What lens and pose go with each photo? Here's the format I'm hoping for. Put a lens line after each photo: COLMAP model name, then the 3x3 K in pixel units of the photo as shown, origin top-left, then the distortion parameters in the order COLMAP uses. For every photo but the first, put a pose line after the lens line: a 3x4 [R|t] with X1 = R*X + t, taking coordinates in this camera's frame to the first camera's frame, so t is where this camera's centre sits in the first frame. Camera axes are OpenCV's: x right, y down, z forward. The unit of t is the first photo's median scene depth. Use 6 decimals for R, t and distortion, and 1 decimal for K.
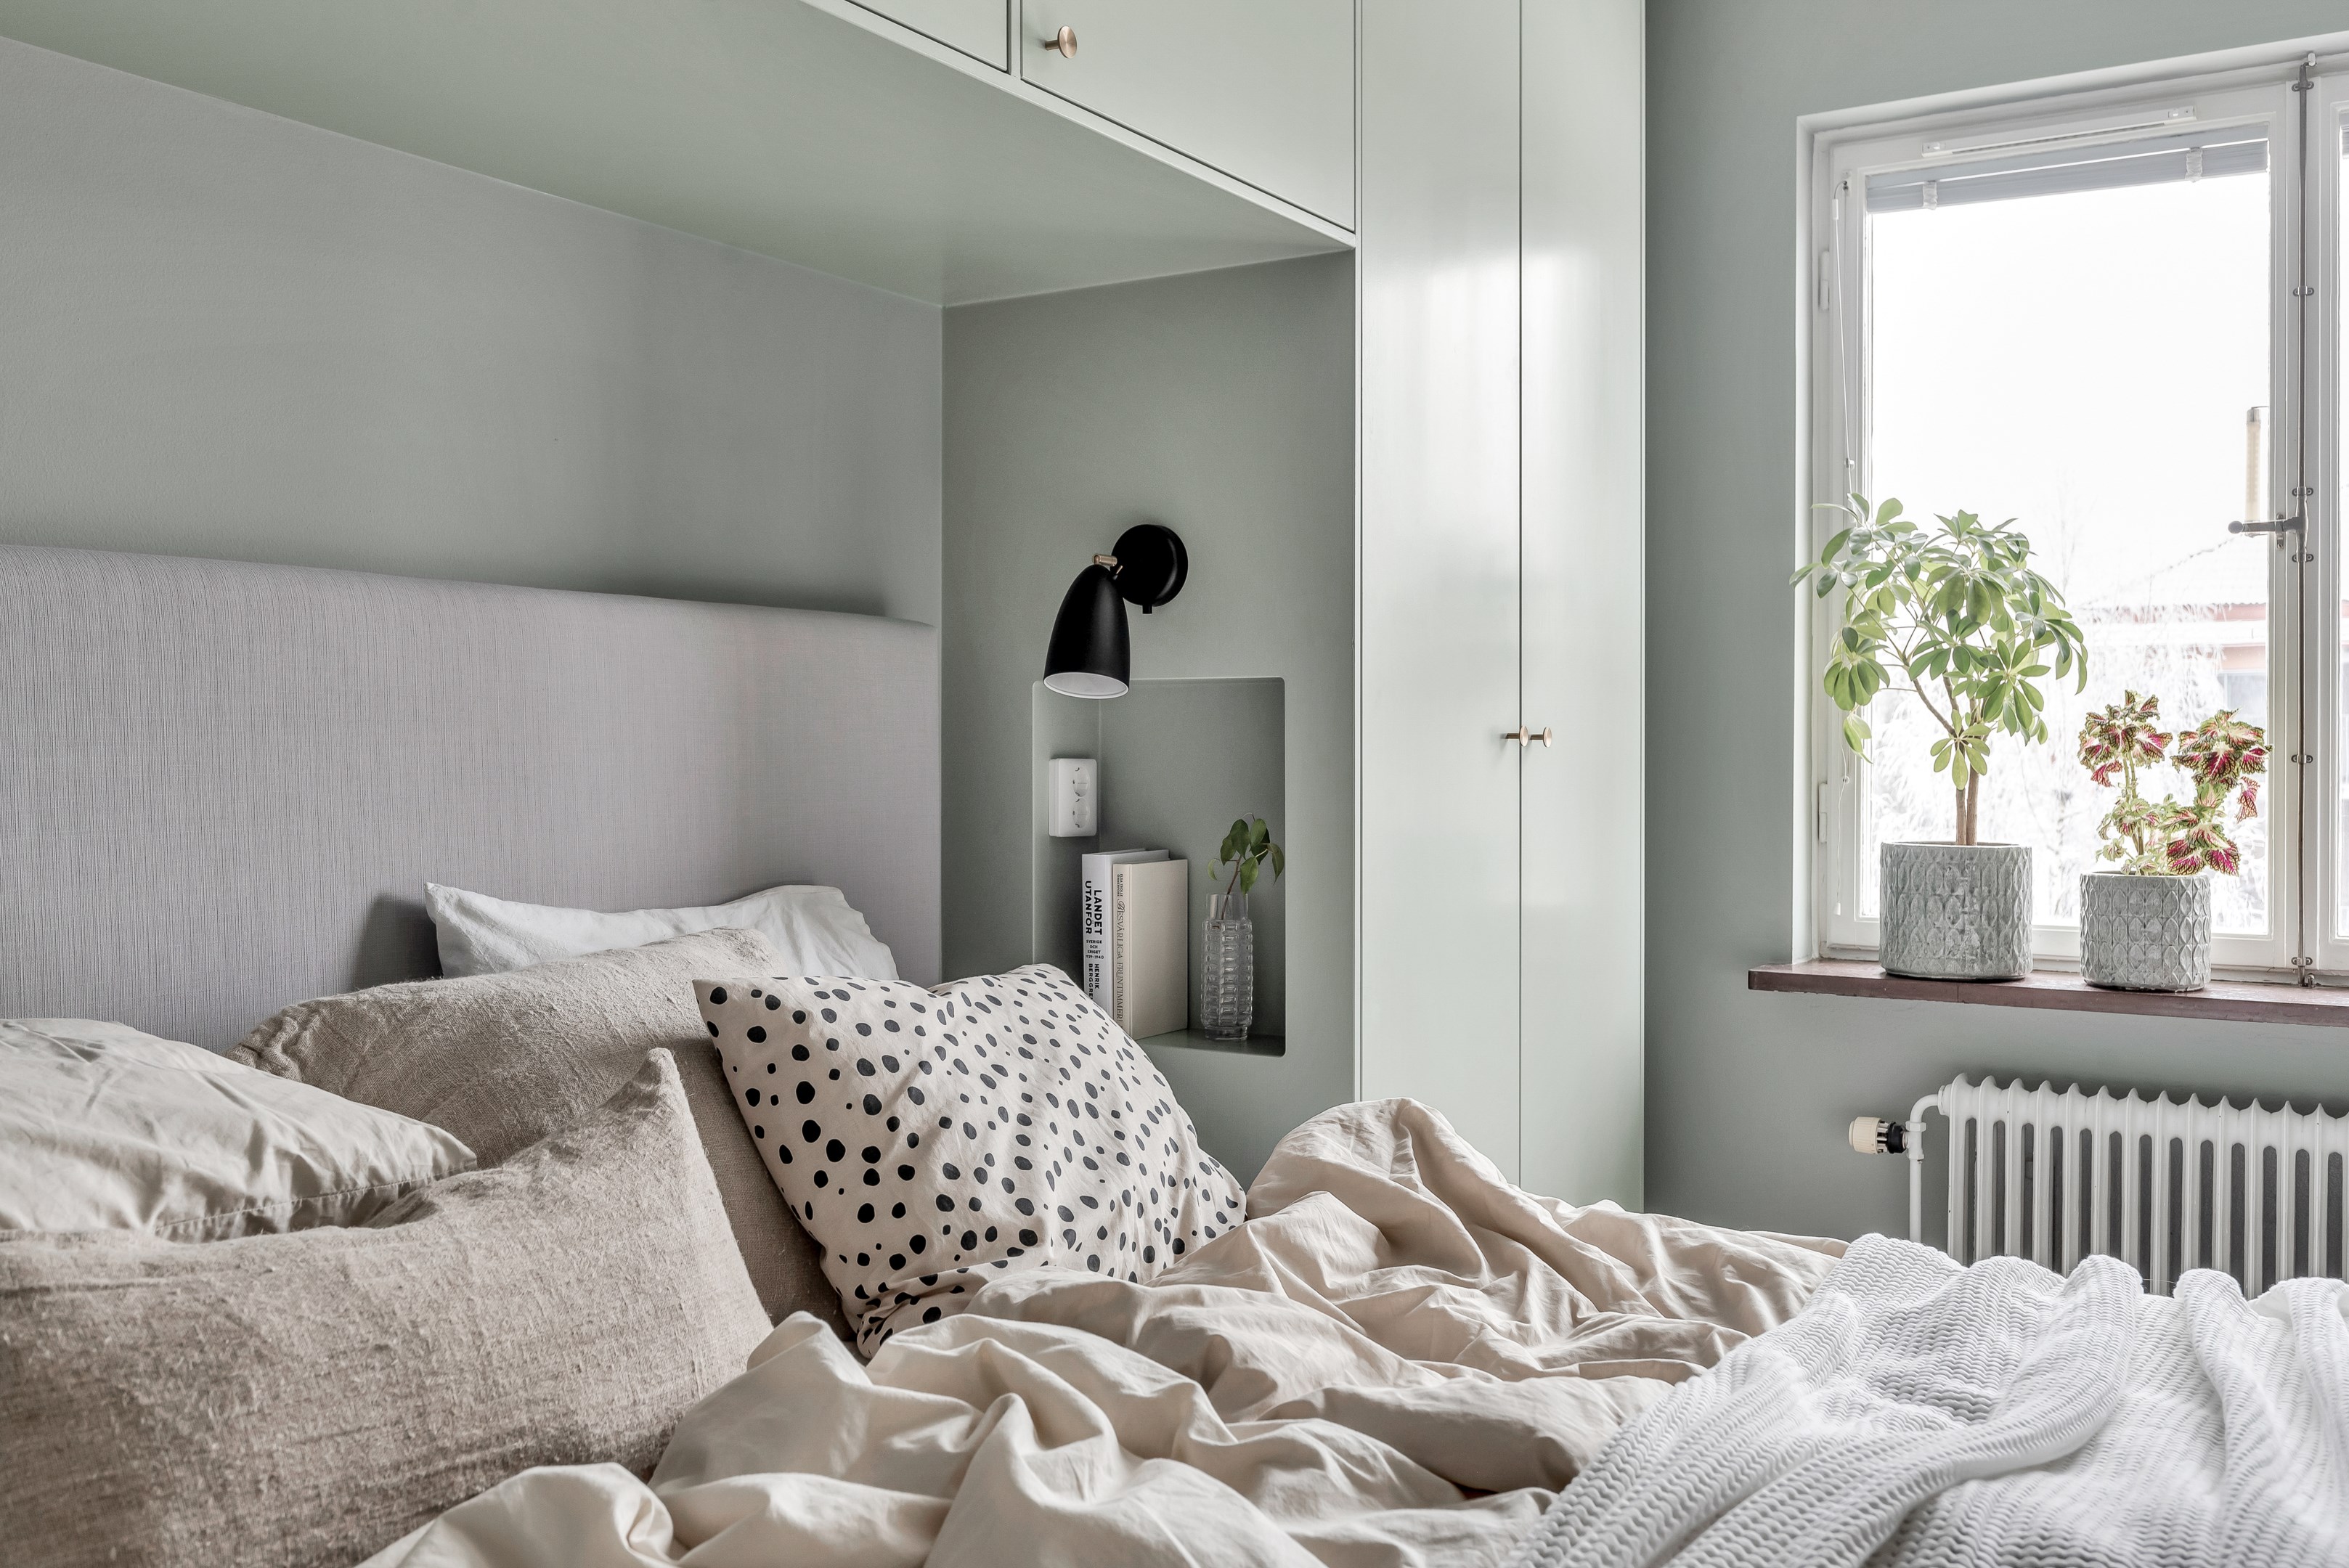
lens RADIAL K [[2127.9, 0, 1176.6], [0, 2127.9, 782.0], [0, 0, 1]] dist [0.006504, 0.000000]
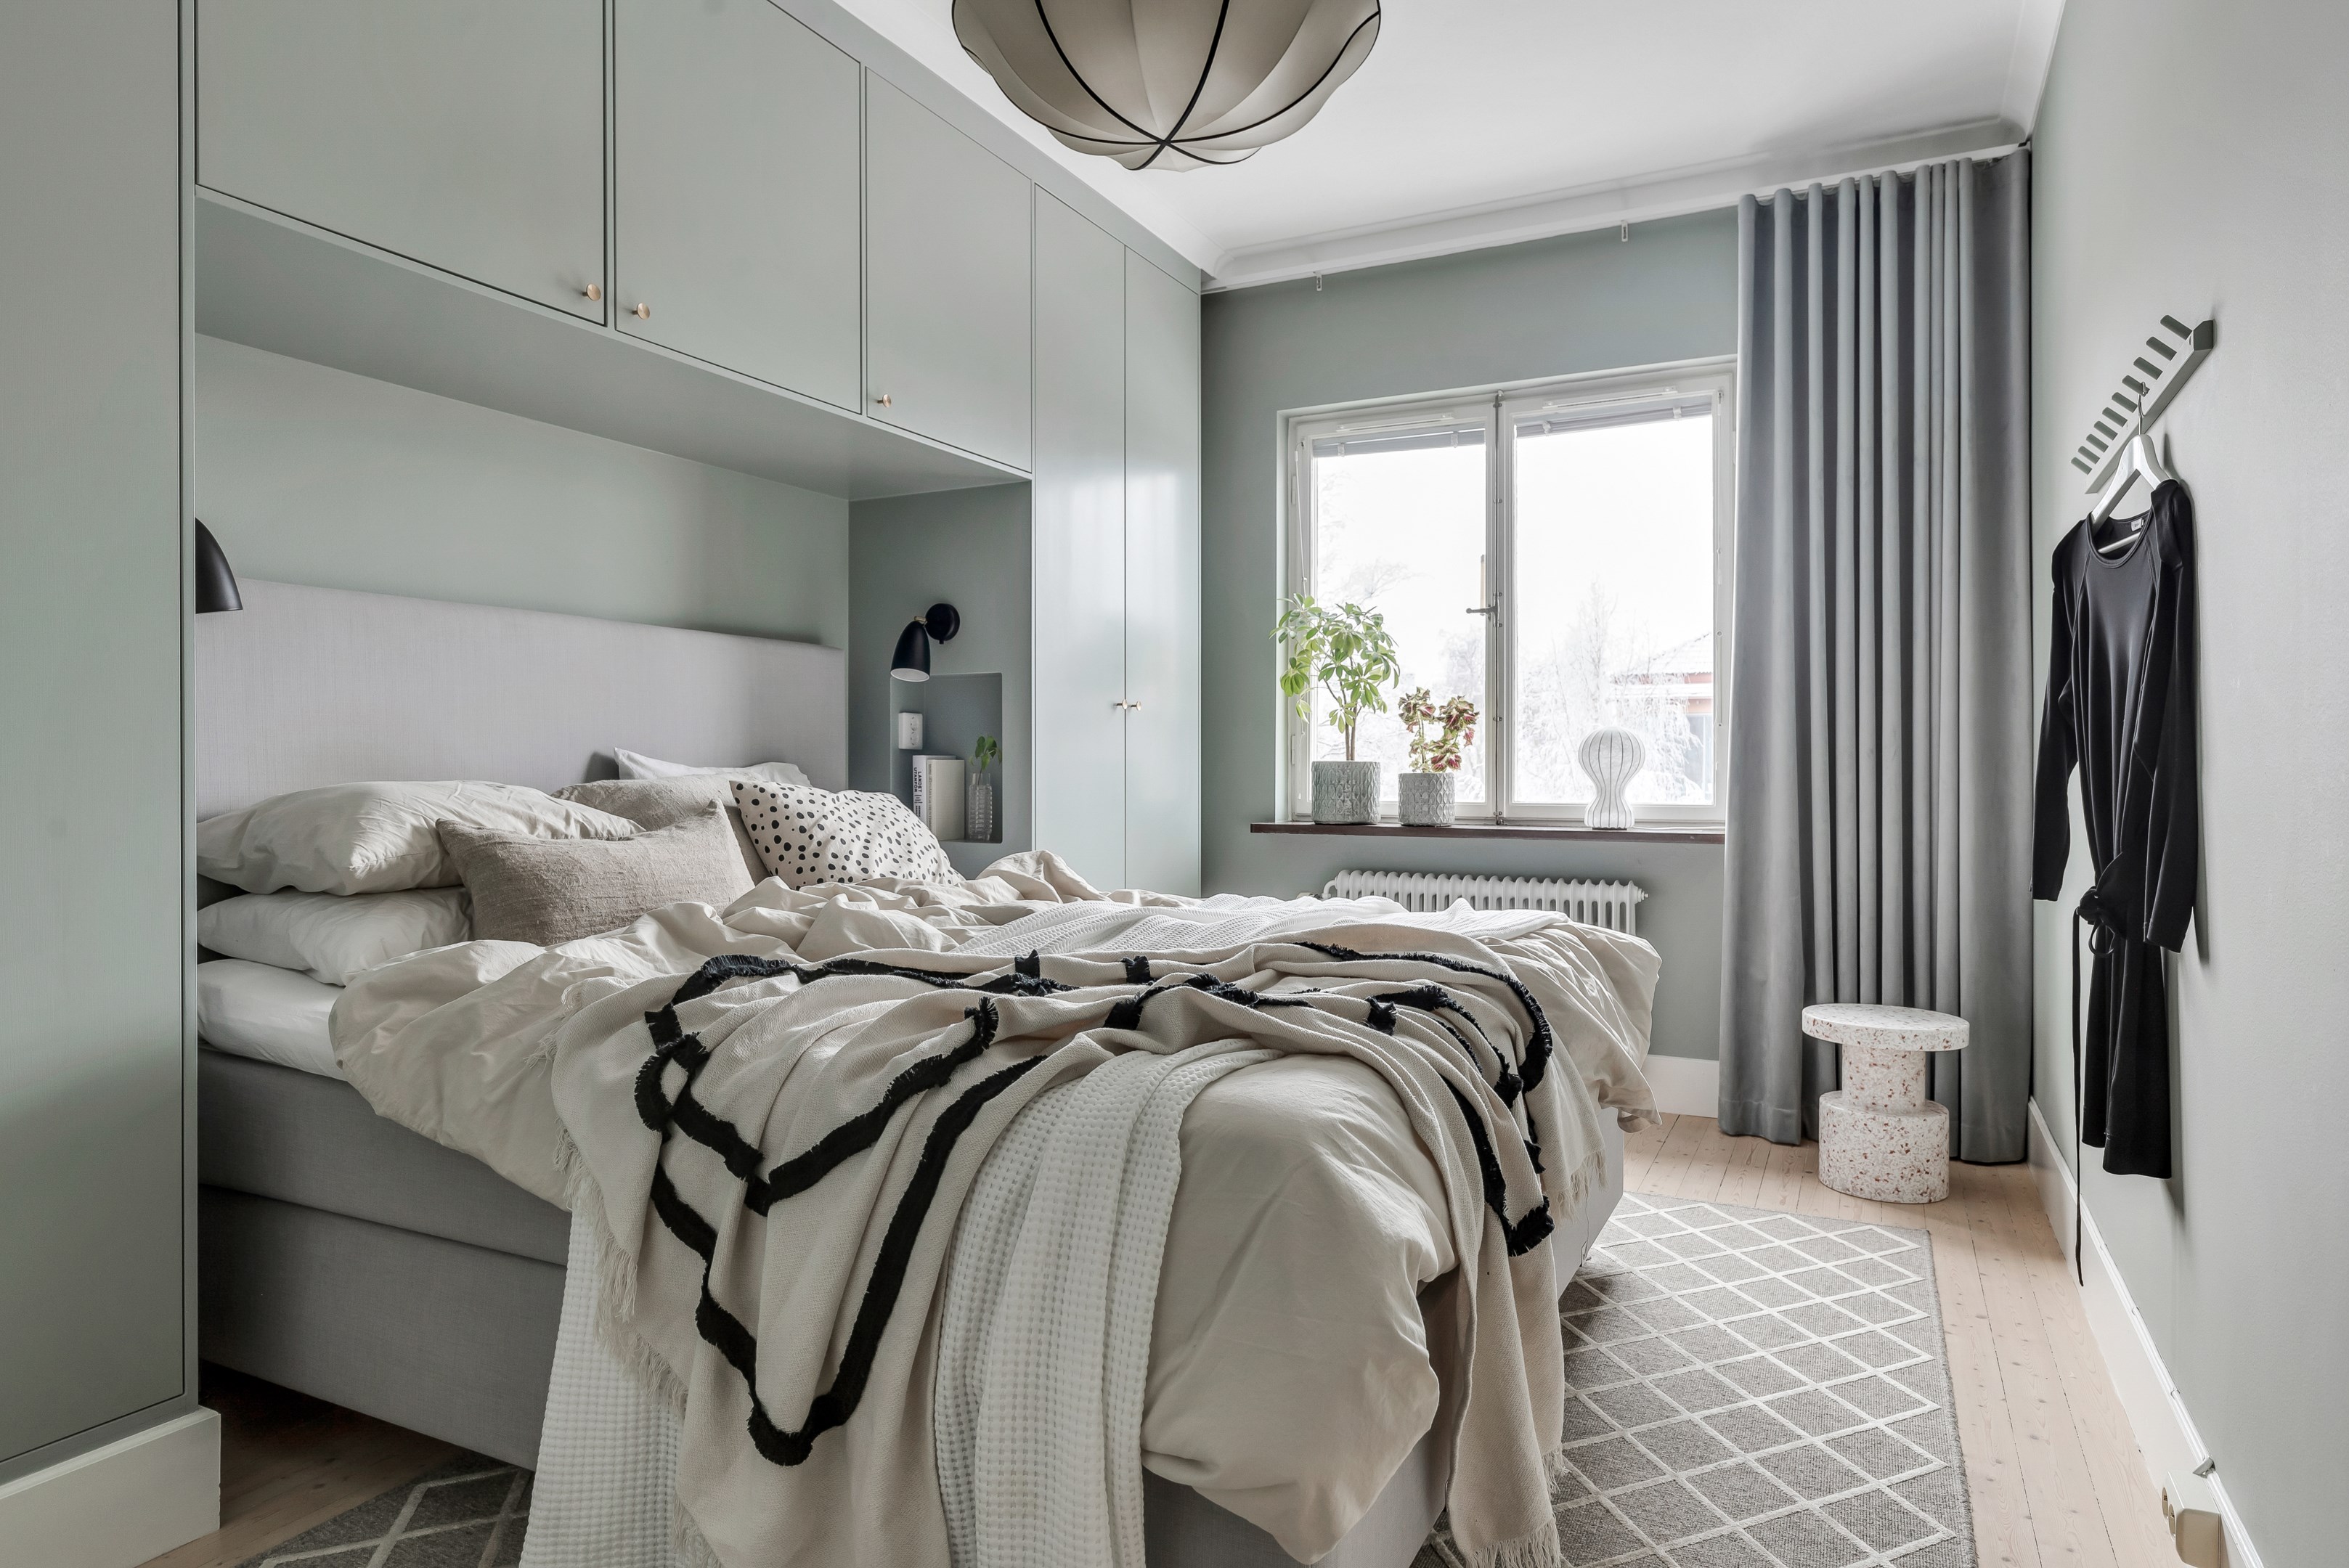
lens RADIAL K [[1407.7, 0, 1170.1], [0, 1407.7, 780.4], [0, 0, 1]] dist [-0.001570, -0.000276]
pose [[0.996785, -0.001971, 0.080102, 0.102439], [0.002570, 0.999970, -0.007373, 0.071303], [-0.080085, 0.007555, 0.996759, -0.451305]]
